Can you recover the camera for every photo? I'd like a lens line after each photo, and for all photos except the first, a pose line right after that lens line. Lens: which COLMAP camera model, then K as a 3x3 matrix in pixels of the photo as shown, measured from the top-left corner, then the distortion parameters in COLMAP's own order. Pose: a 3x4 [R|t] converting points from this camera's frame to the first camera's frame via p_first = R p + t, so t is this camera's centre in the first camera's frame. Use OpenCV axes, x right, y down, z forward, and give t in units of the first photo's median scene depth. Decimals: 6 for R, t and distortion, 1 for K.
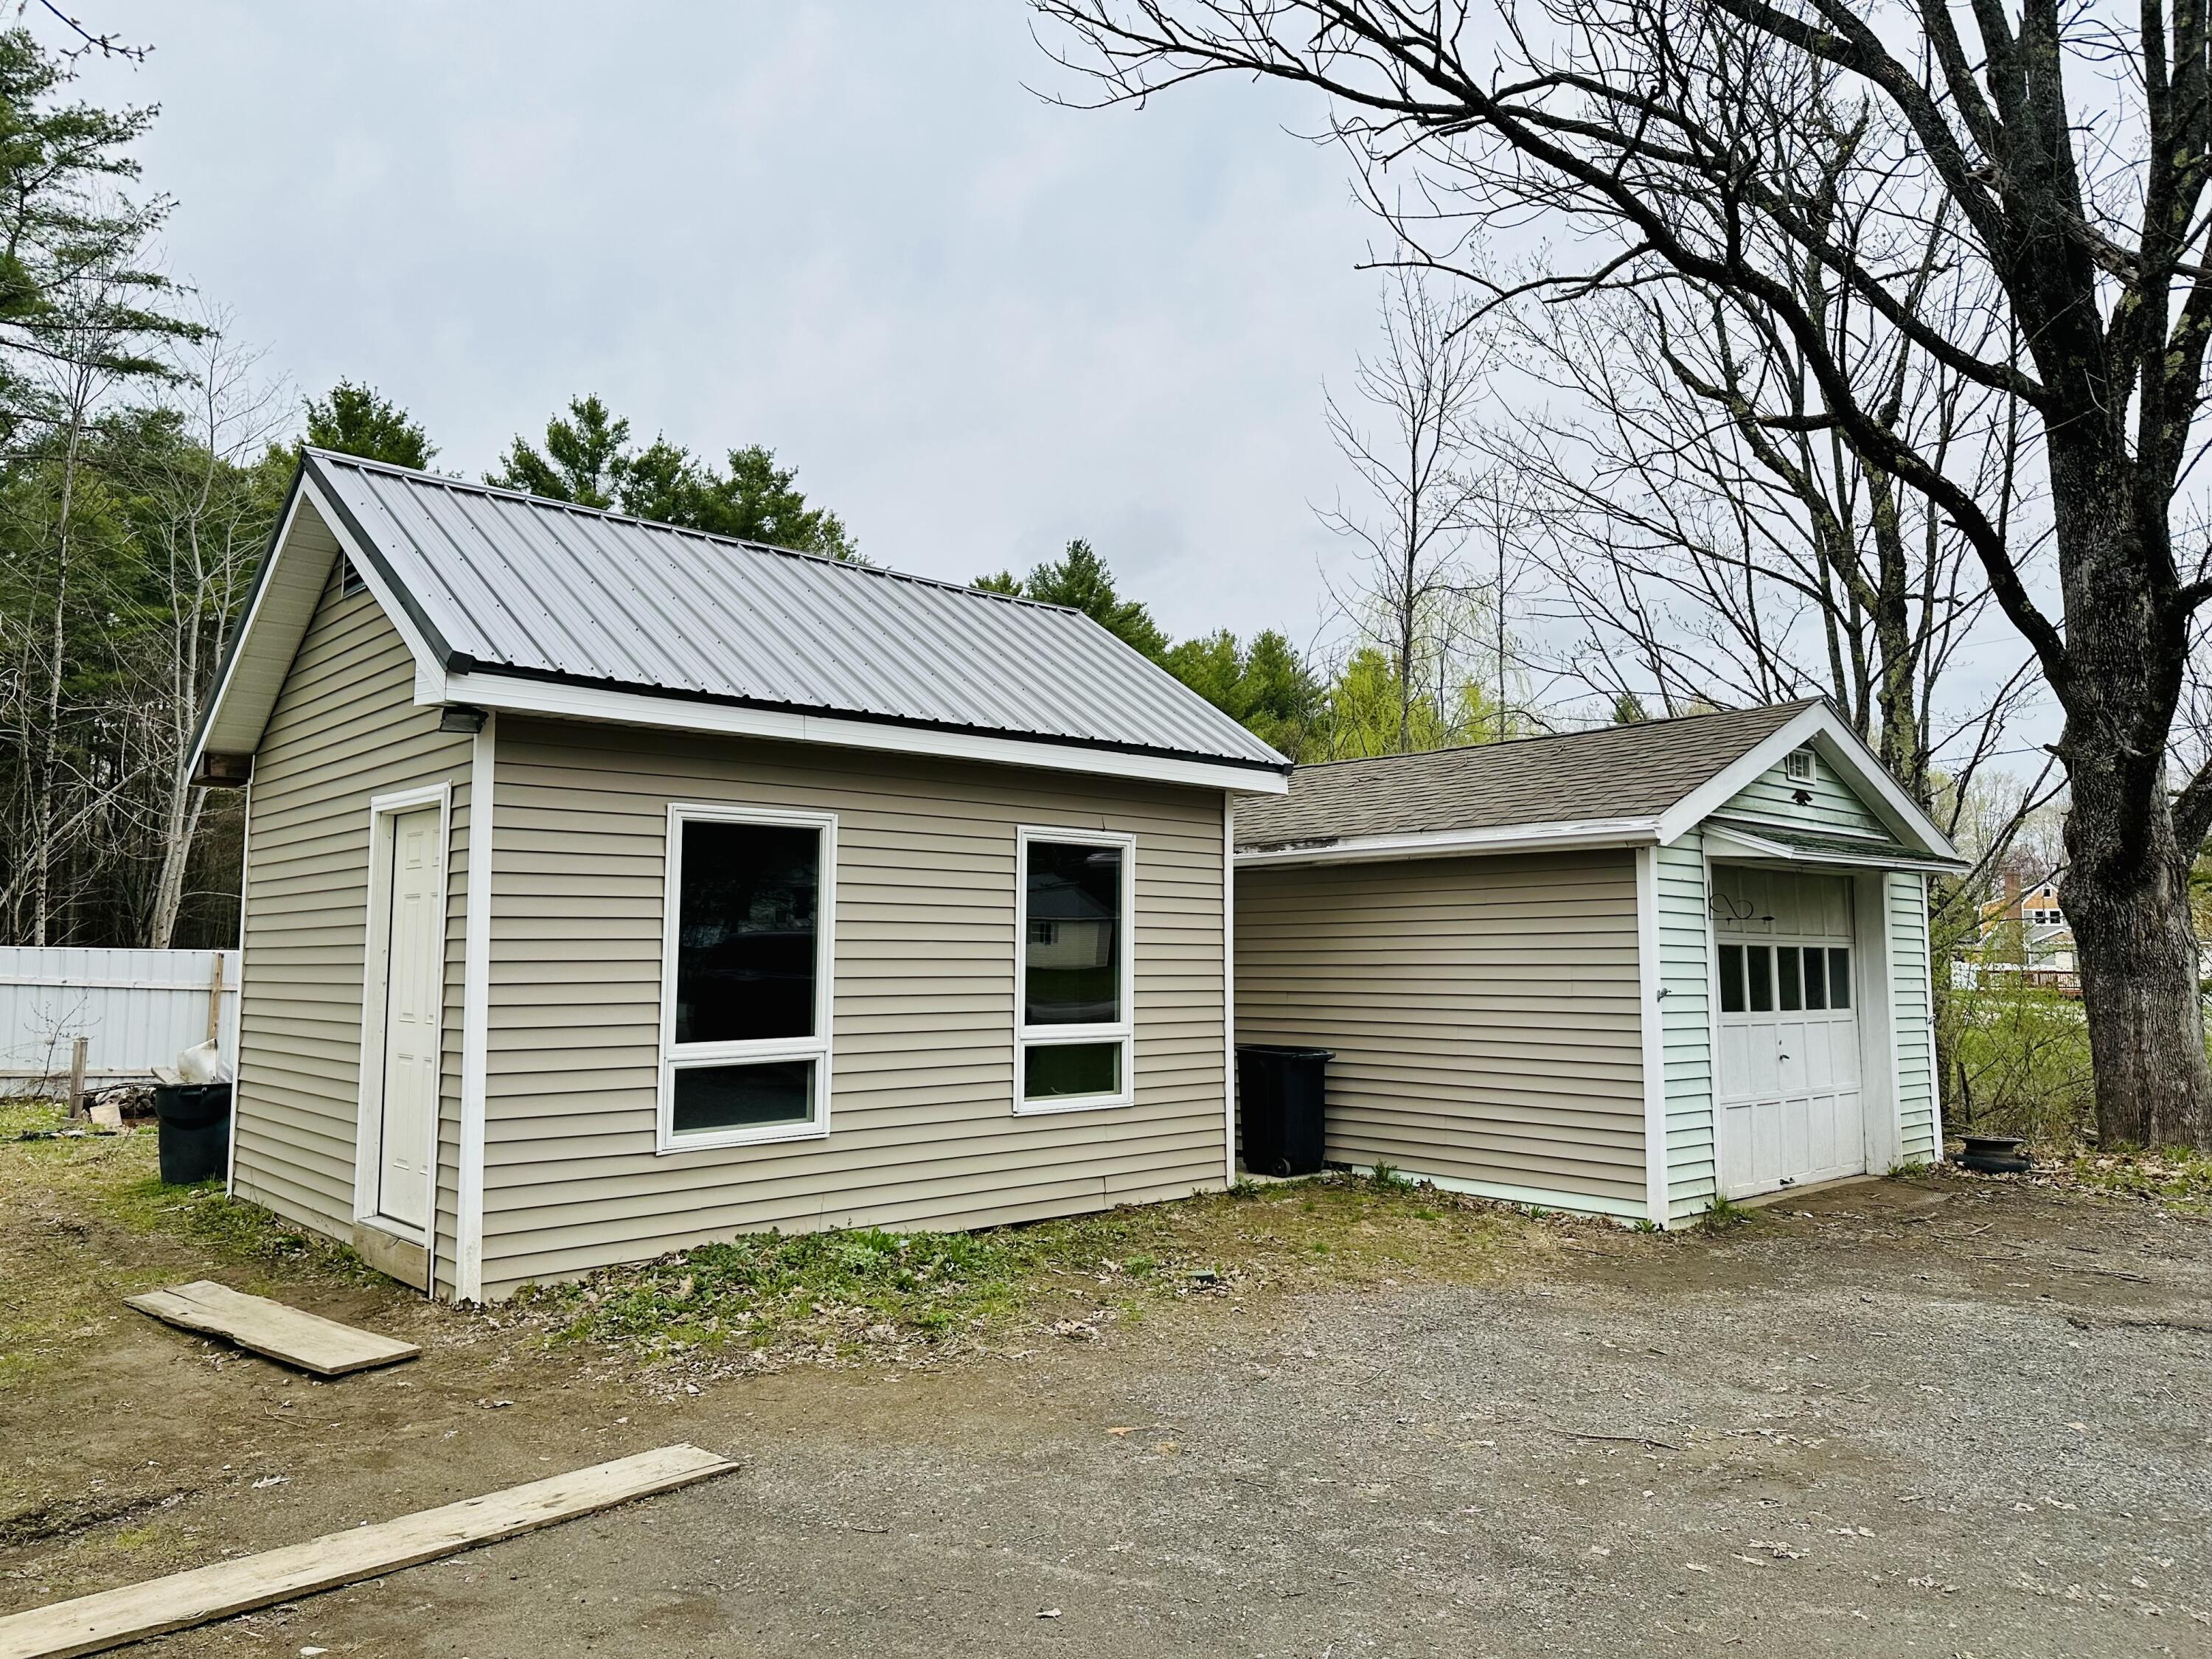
lens RADIAL K [[1560.1, 0, 1093.4], [0, 1560.1, 825.1], [0, 0, 1]] dist [0.017005, -0.003134]
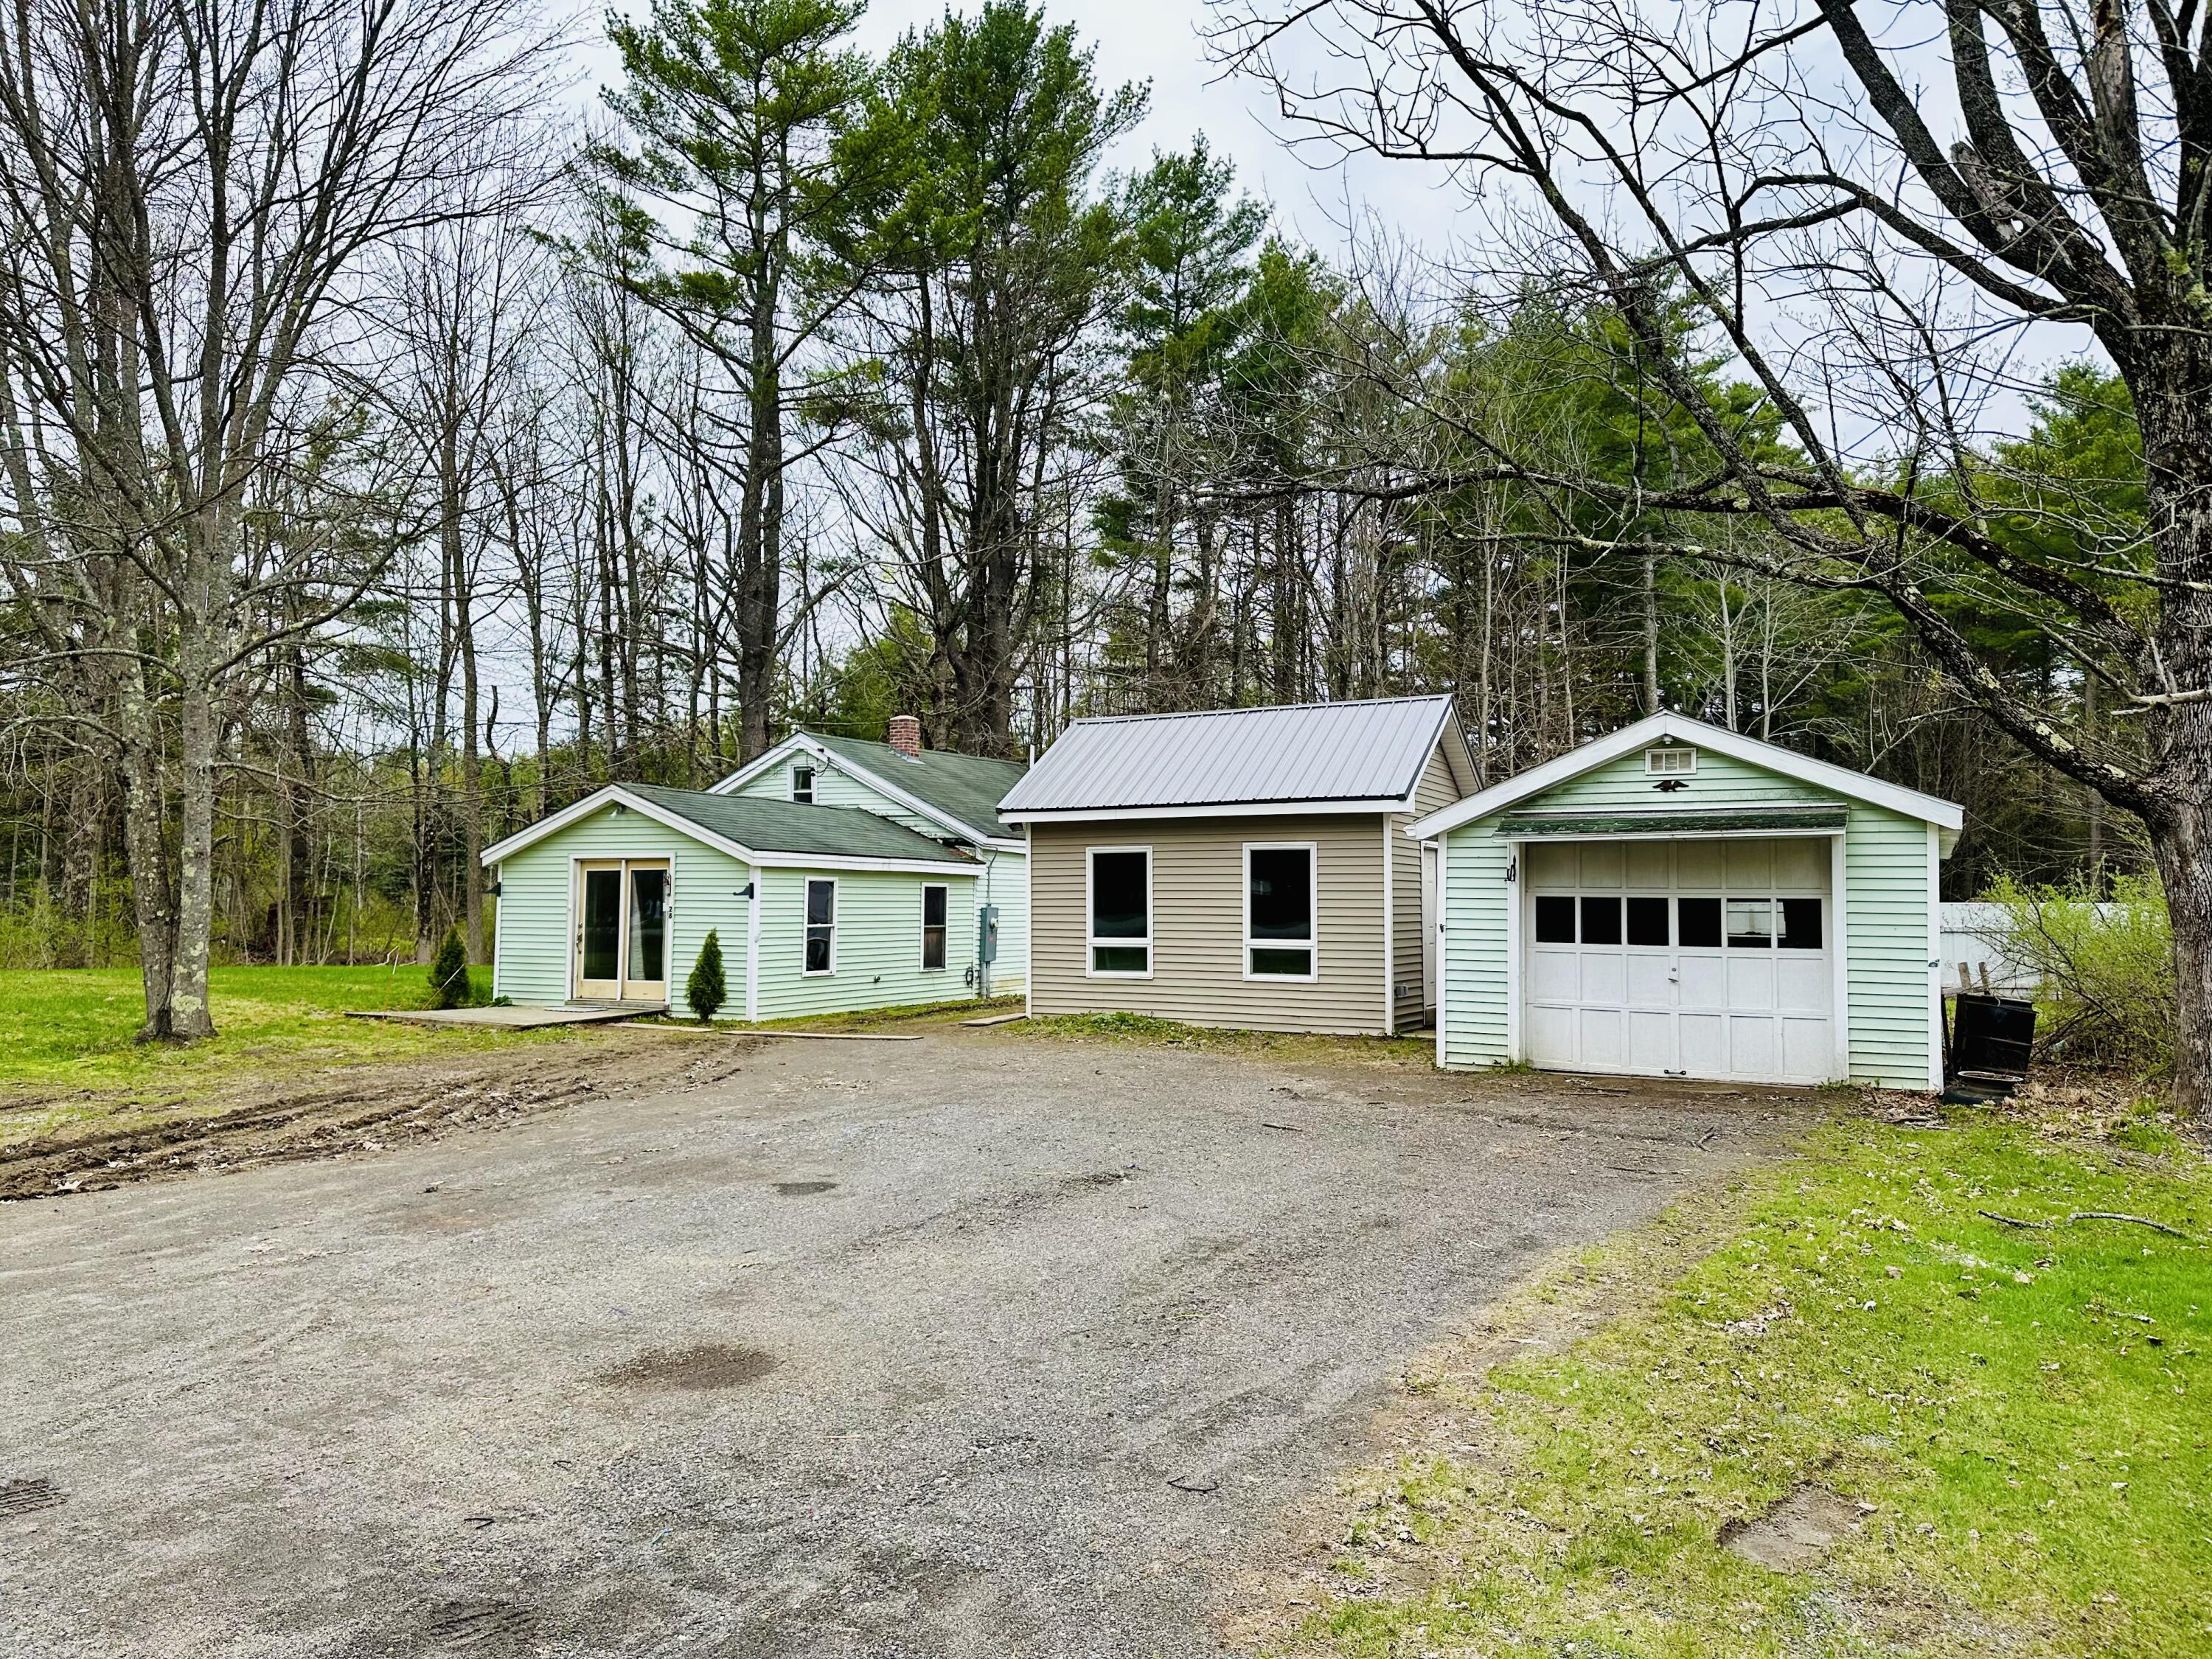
lens RADIAL K [[1560.1, 0, 1195.7], [0, 1560.1, 849.8], [0, 0, 1]] dist [0.017005, -0.003134]
pose [[0.365588, -0.035108, -0.930115, 2.956458], [0.076981, 0.997005, -0.007375, 0.030398], [0.927588, -0.068905, 0.367195, 0.254624]]
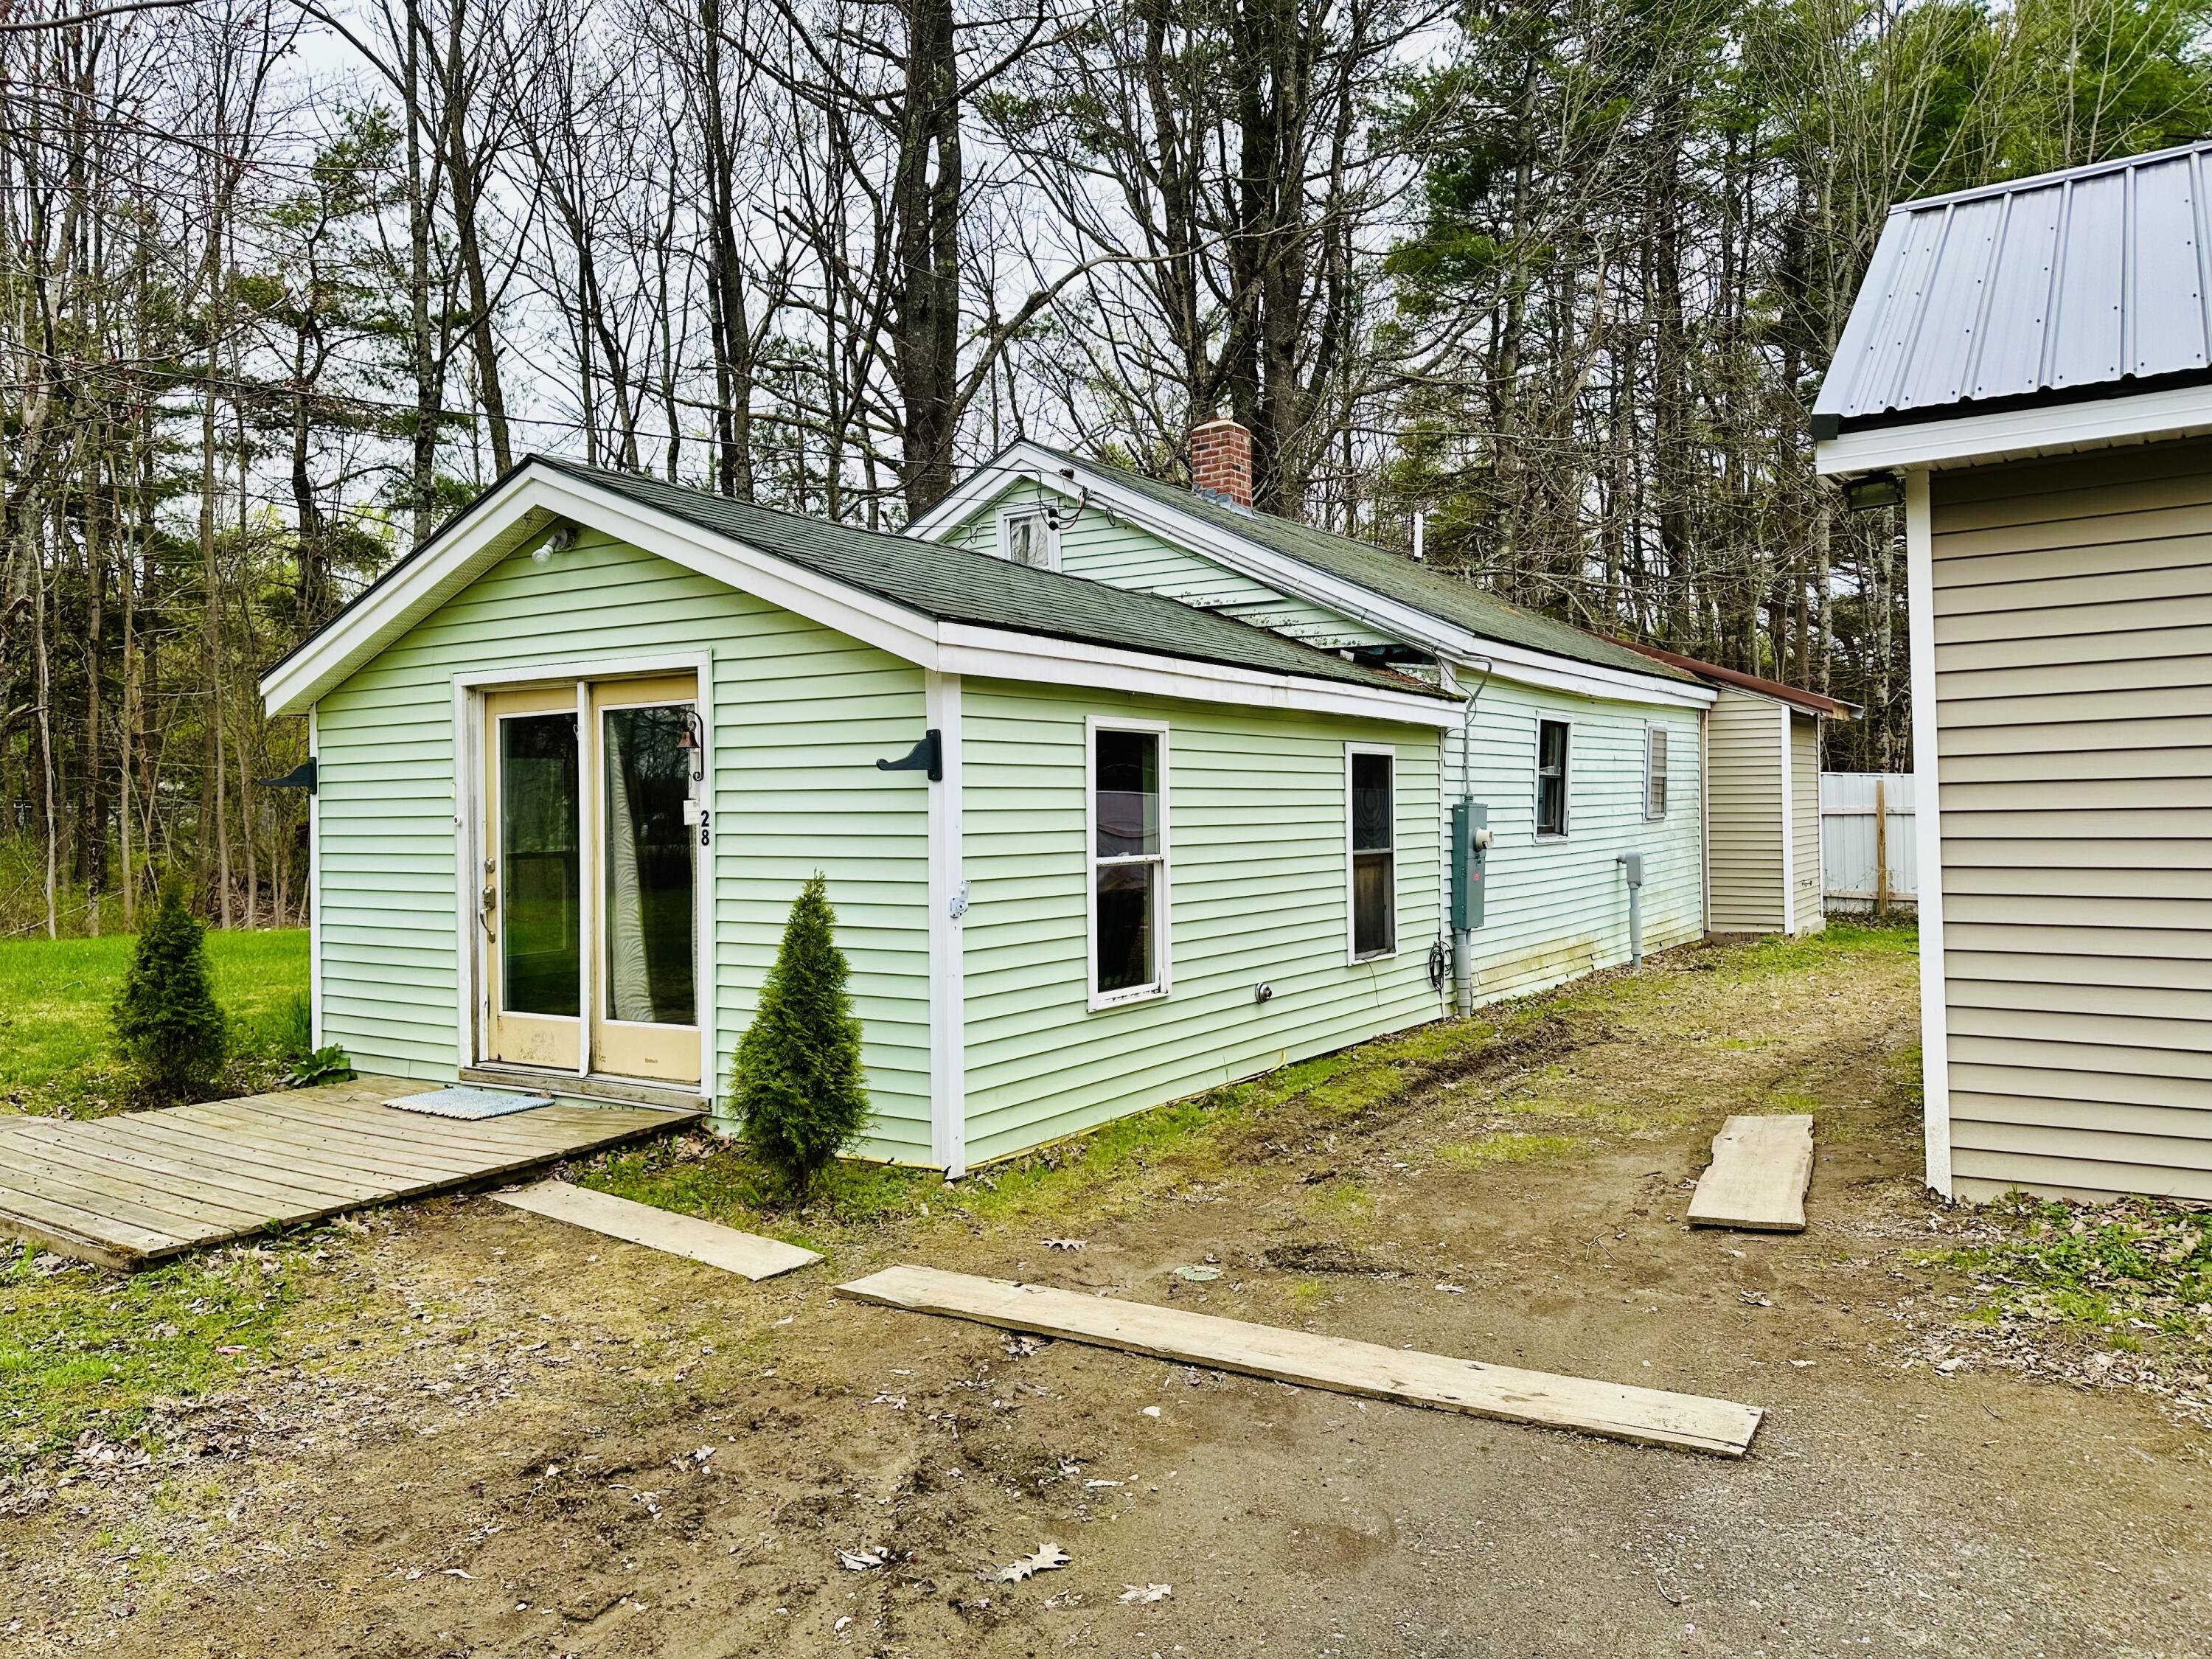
lens RADIAL K [[1560.1, 0, 1163.3], [0, 1560.1, 833.5], [0, 0, 1]] dist [0.017005, -0.003134]
pose [[0.242352, 0.004811, -0.970177, 0.359447], [0.098842, 0.994662, 0.029623, 0.059201], [0.965140, -0.103073, 0.240583, 0.503113]]
